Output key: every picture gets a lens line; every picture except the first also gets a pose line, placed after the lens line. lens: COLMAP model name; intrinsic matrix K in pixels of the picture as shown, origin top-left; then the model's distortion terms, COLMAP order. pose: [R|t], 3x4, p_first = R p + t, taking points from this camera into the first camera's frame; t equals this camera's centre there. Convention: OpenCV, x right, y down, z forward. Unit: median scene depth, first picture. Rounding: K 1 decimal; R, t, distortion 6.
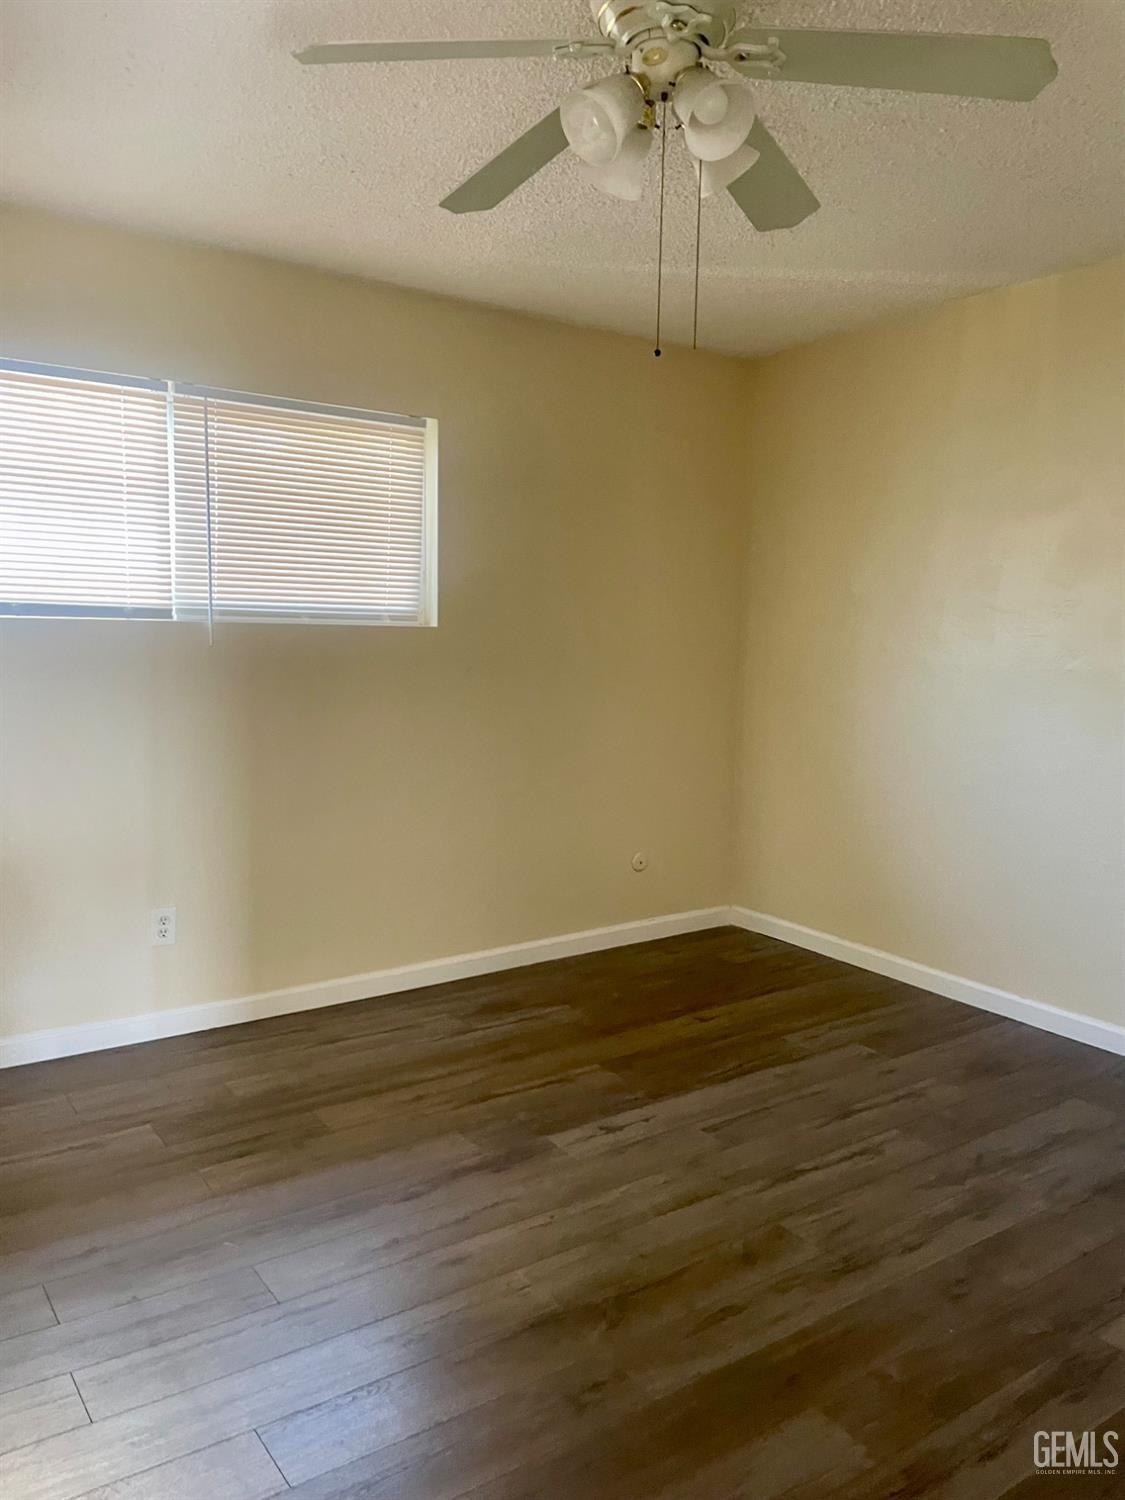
lens RADIAL K [[1129.7, 0, 562.5], [0, 1129.7, 750.0], [0, 0, 1]] dist [-0.002007, -0.001699]
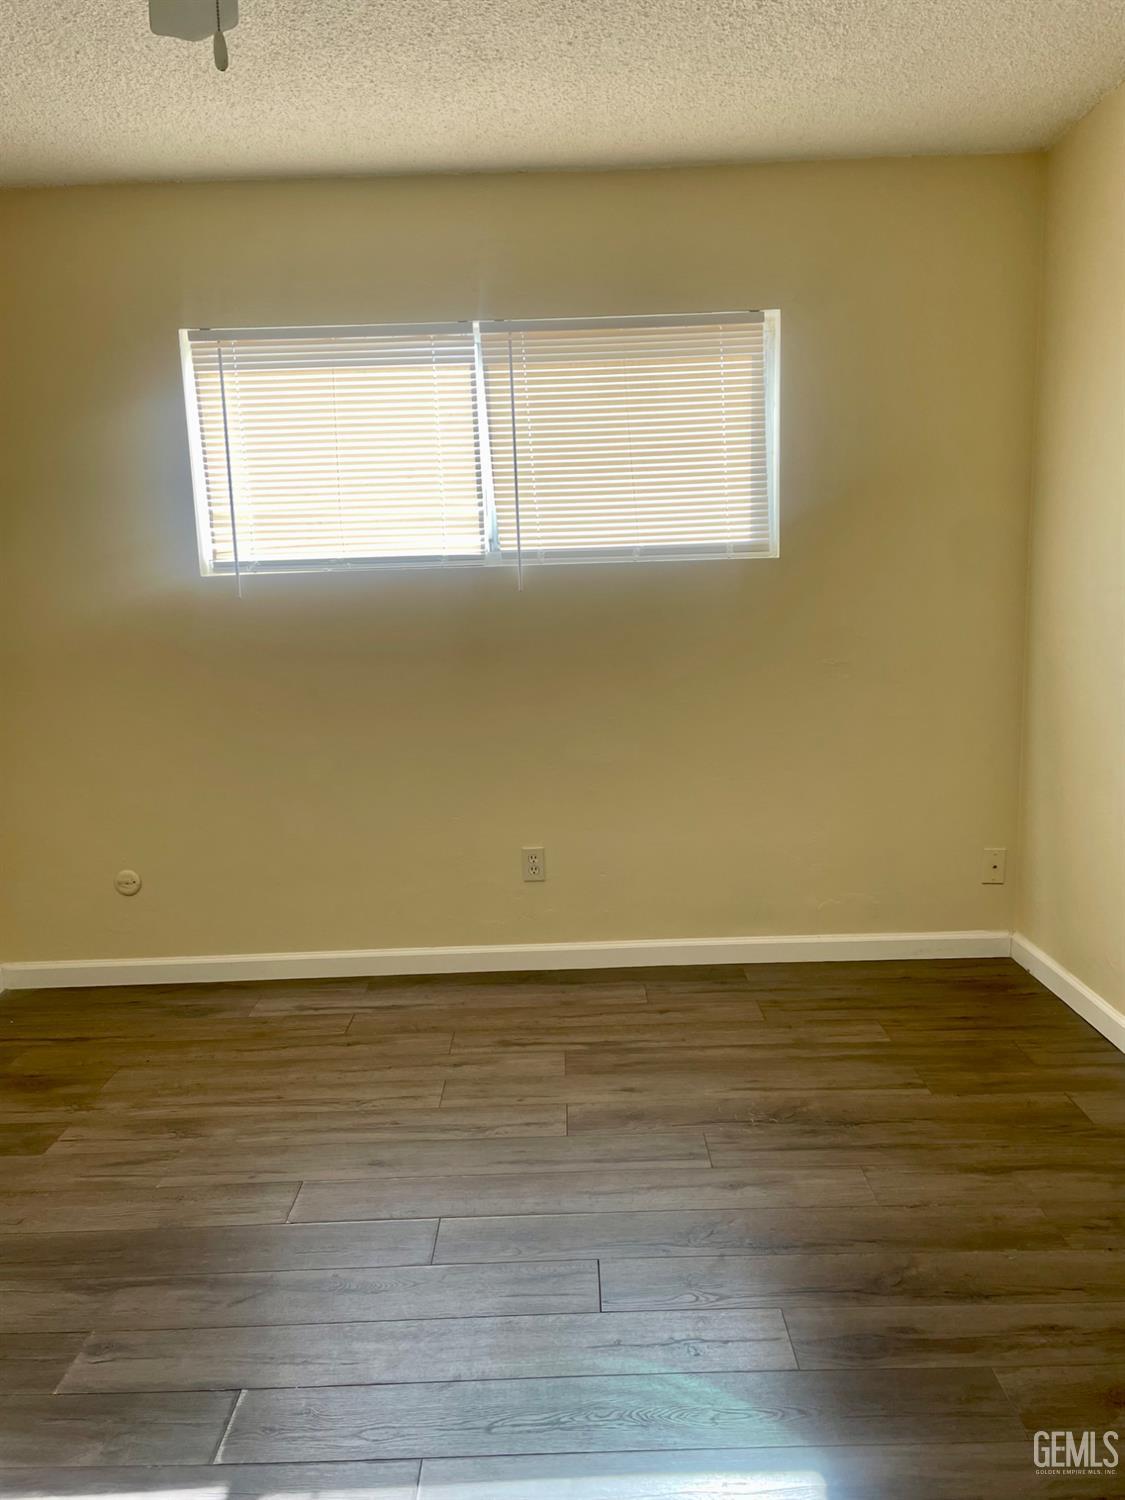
lens RADIAL K [[1136.2, 0, 562.5], [0, 1136.2, 784.8], [0, 0, 1]] dist [0.003951, 0.001319]
pose [[0.821037, 0.051794, -0.568520, 0.259323], [0.001022, 0.995741, 0.092190, -0.016806], [0.570874, -0.076272, 0.817487, 0.185451]]
